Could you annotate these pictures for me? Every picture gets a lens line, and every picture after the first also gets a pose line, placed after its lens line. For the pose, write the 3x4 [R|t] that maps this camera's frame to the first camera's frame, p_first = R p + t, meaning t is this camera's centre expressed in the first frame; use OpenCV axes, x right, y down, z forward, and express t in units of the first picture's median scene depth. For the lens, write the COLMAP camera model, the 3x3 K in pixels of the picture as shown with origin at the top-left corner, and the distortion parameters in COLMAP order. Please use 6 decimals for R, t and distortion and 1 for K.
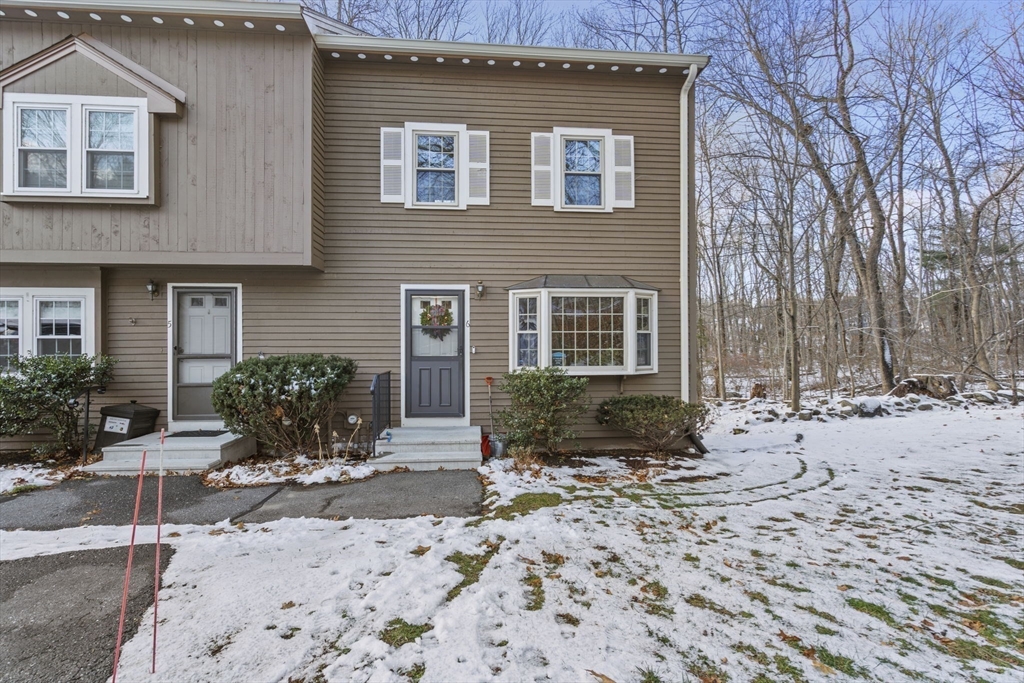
lens RADIAL K [[1086.5, 0, 512.0], [0, 1086.5, 341.5], [0, 0, 1]] dist [-0.001662, -0.004275]
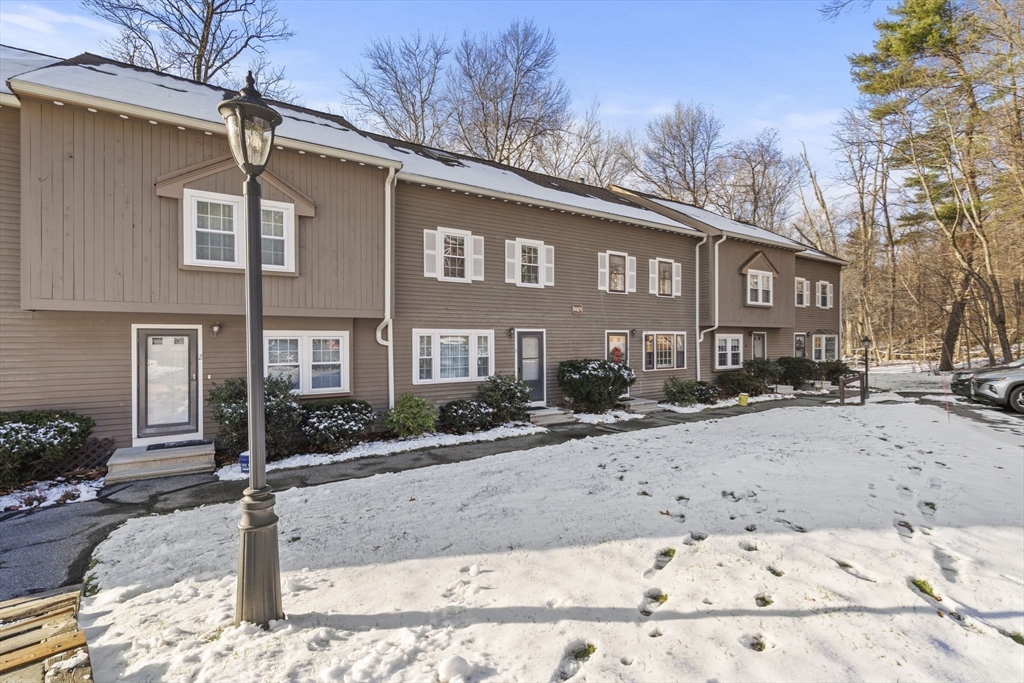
lens RADIAL K [[1086.5, 0, 512.0], [0, 1086.5, 341.5], [0, 0, 1]] dist [-0.001662, -0.004275]
pose [[0.700780, -0.008522, 0.713327, -1.178508], [0.029994, 0.999396, -0.017527, -0.001635], [-0.712747, 0.033678, 0.700612, -0.200005]]
